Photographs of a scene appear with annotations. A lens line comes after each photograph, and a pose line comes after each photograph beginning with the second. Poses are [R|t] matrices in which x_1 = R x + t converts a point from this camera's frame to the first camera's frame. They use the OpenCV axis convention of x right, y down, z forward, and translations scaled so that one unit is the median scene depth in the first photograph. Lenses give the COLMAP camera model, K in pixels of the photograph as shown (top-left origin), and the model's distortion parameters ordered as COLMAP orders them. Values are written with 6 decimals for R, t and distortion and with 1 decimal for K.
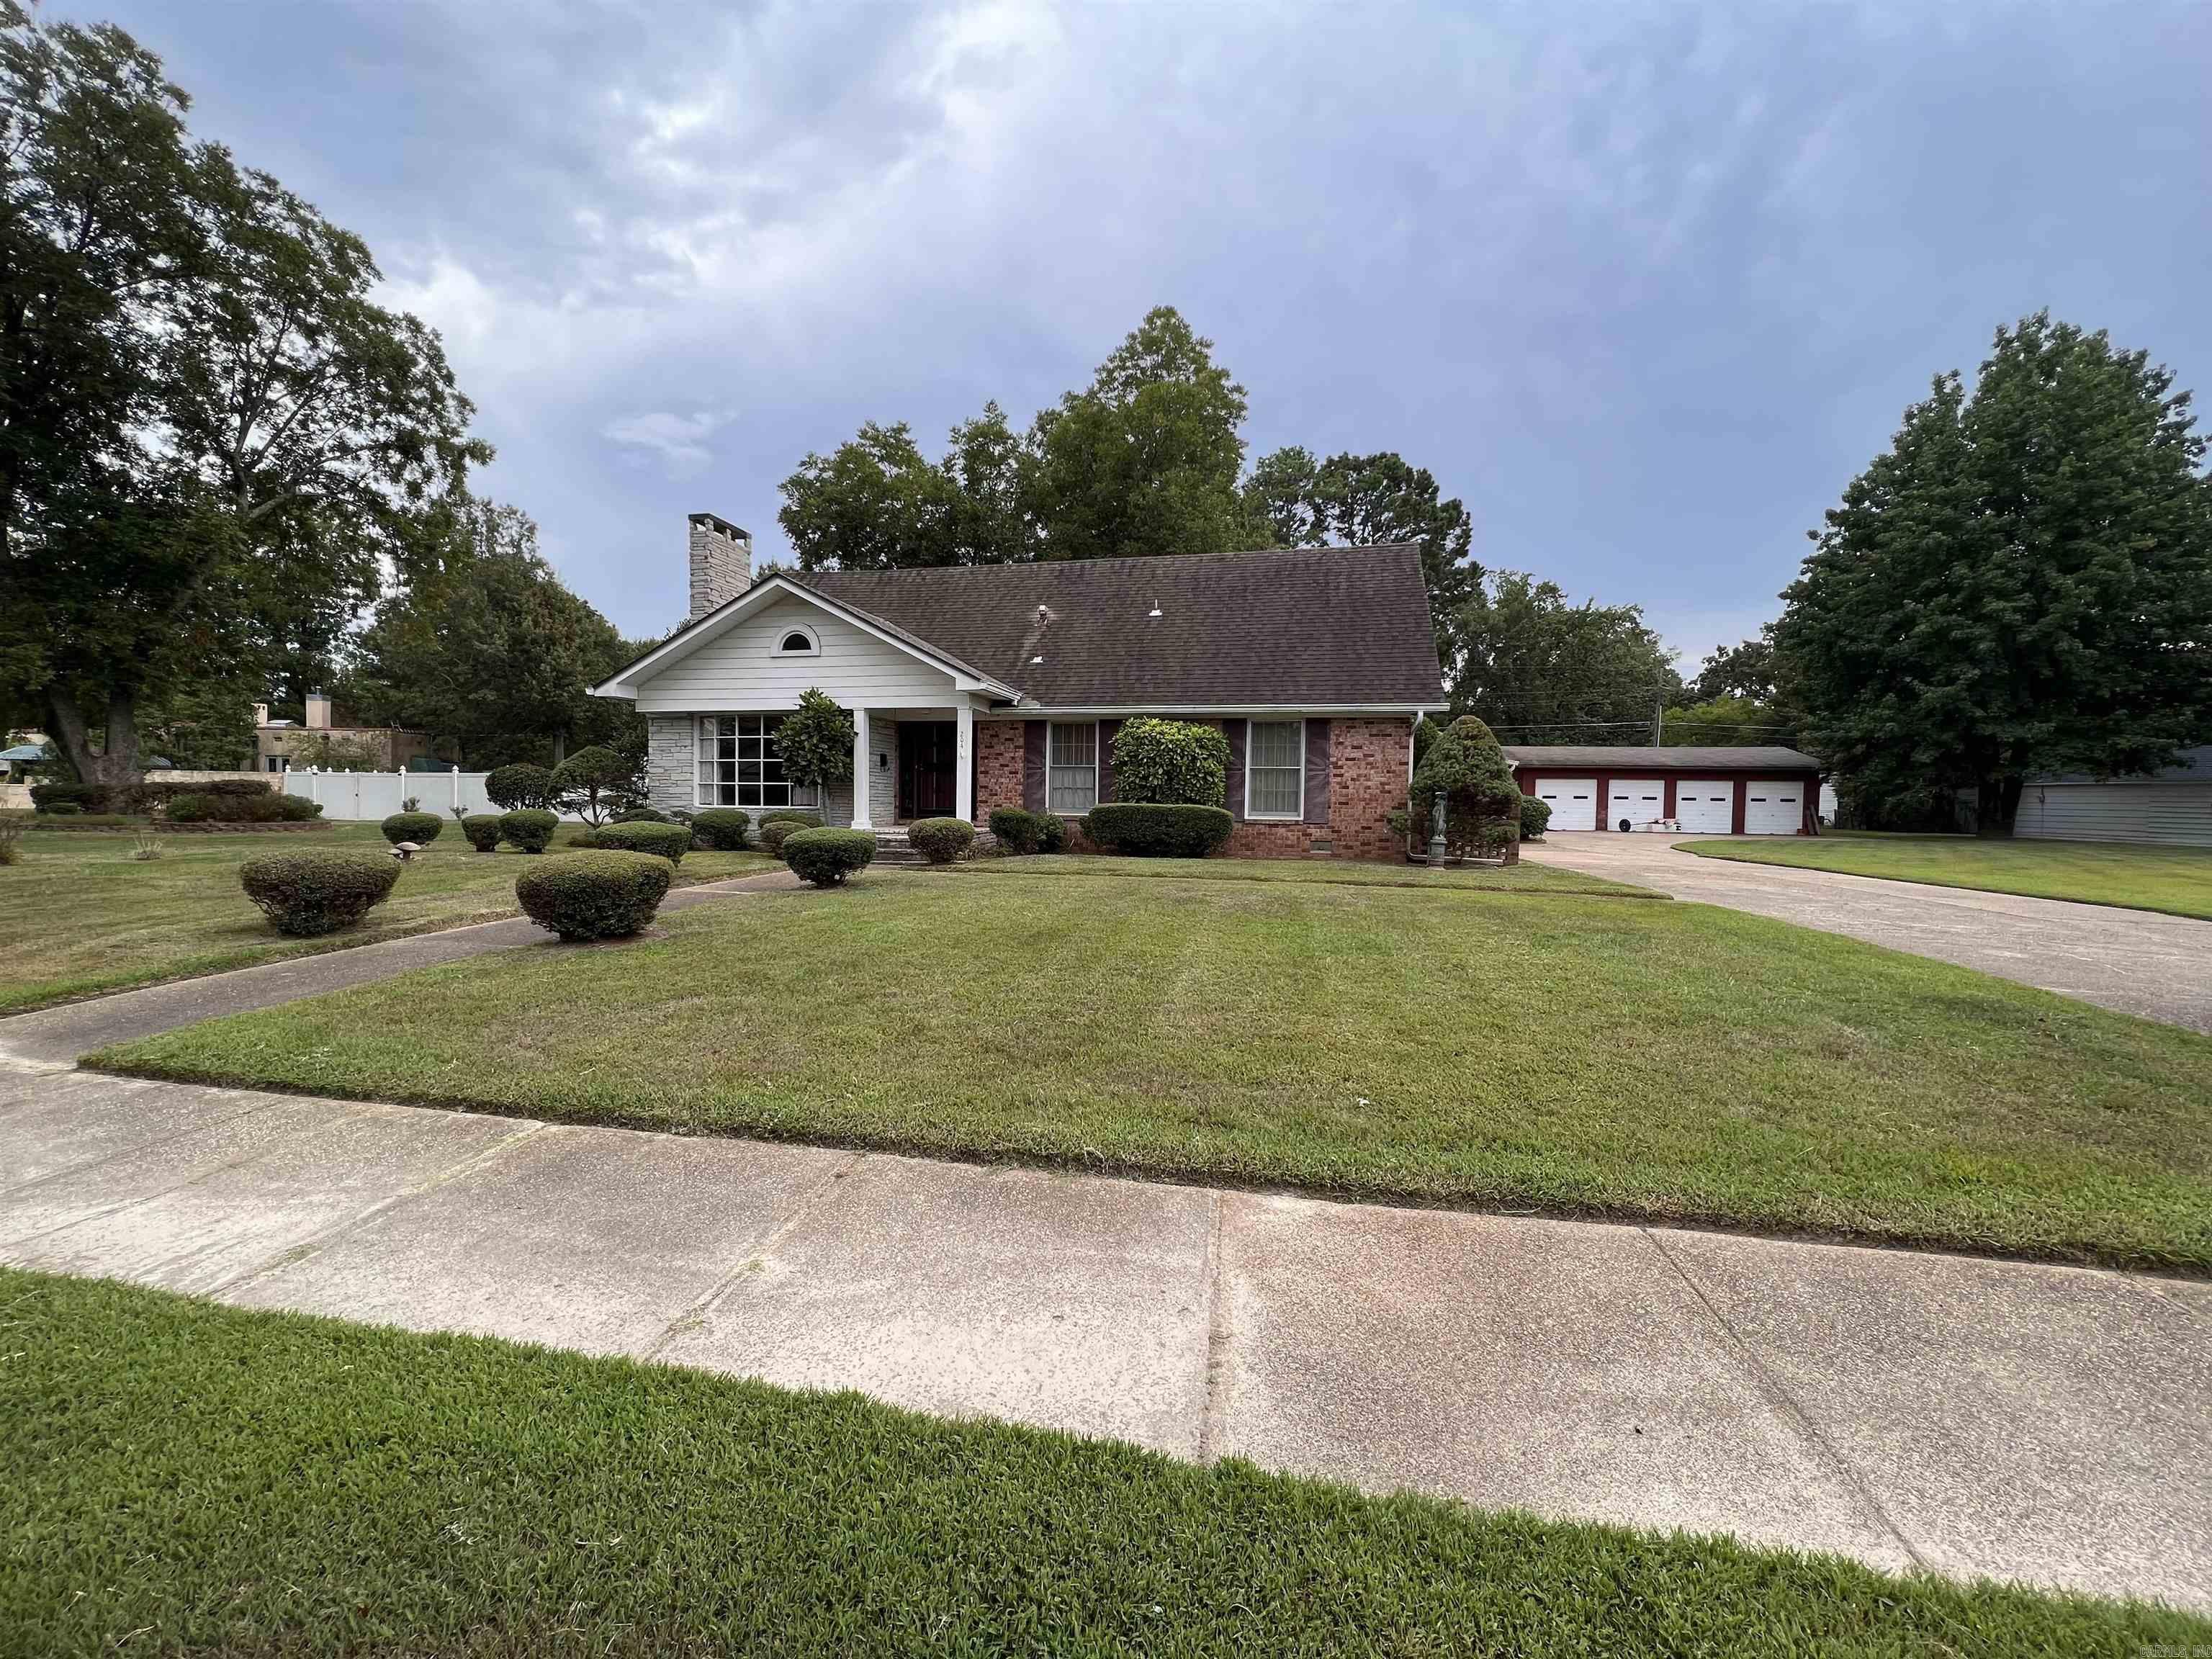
lens RADIAL K [[880.9, 0, 1108.6], [0, 880.9, 826.9], [0, 0, 1]] dist [0.000739, 0.000257]
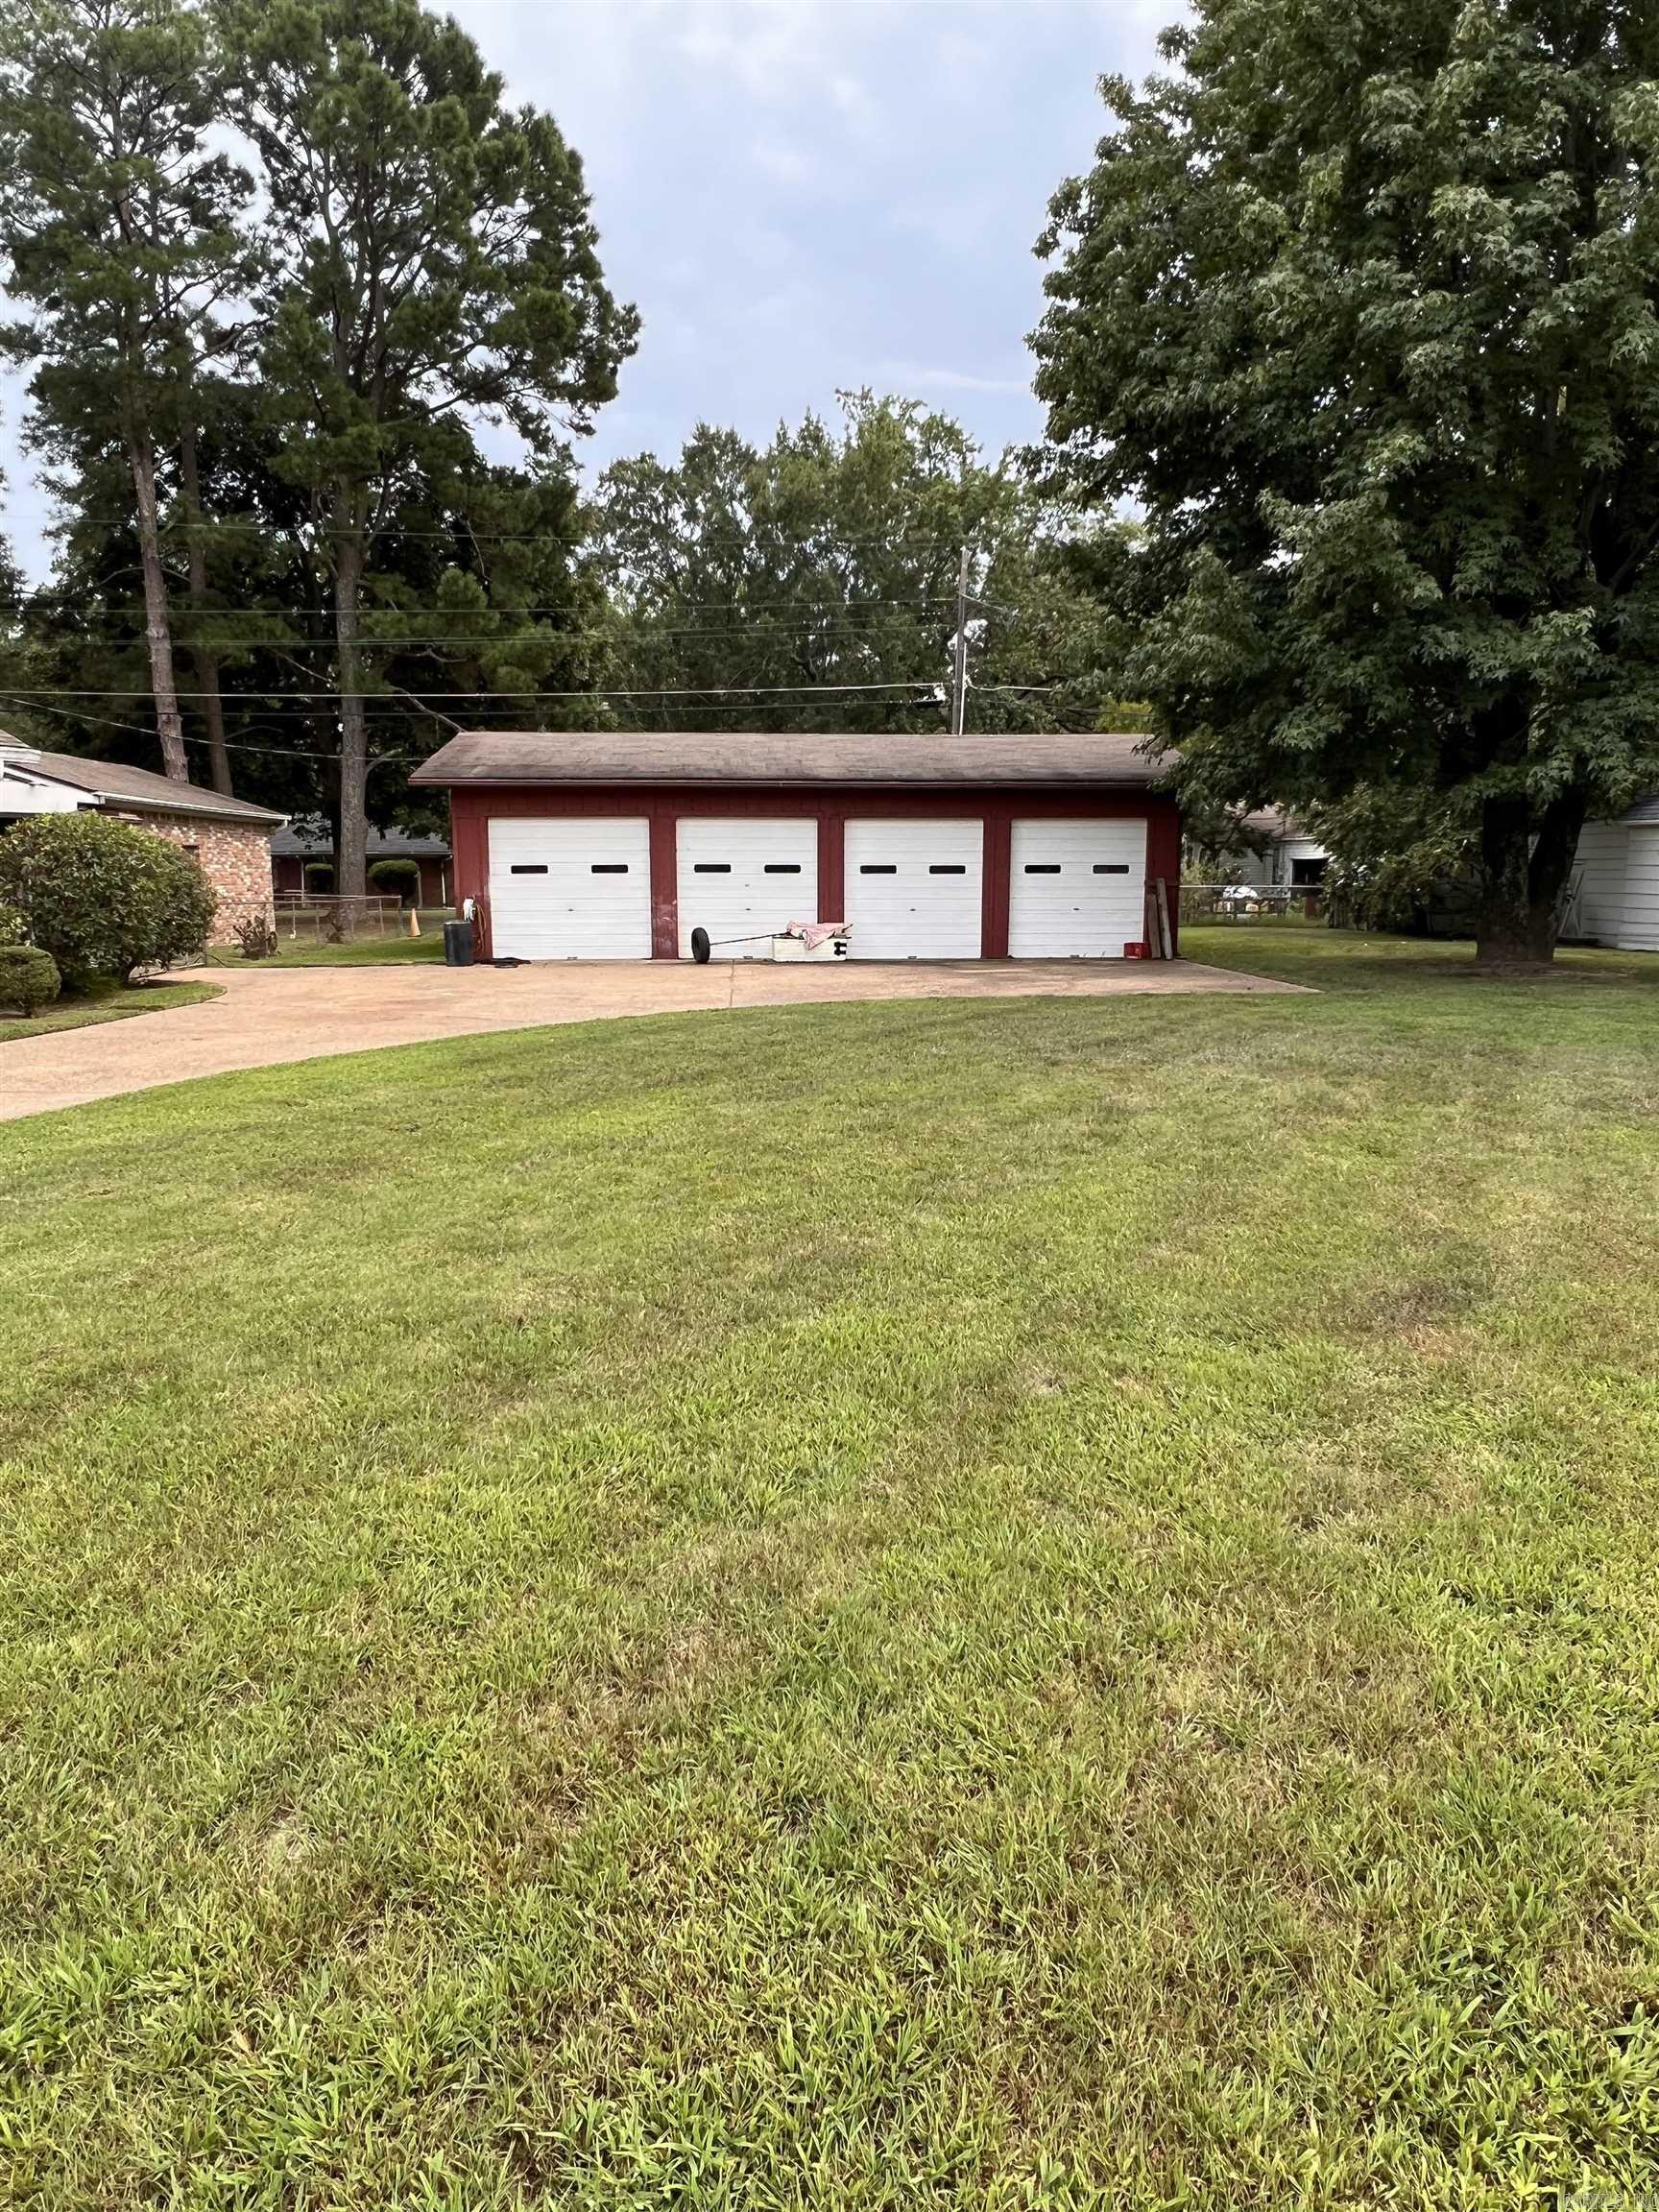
lens RADIAL K [[1404.9, 0, 829.5], [0, 1404.9, 1106.0], [0, 0, 1]] dist [-0.009519, 0.001482]
pose [[0.977725, -0.047779, 0.204381, 0.520262], [0.019440, 0.990174, 0.138482, -0.015057], [-0.208990, -0.131424, 0.969046, 0.416379]]
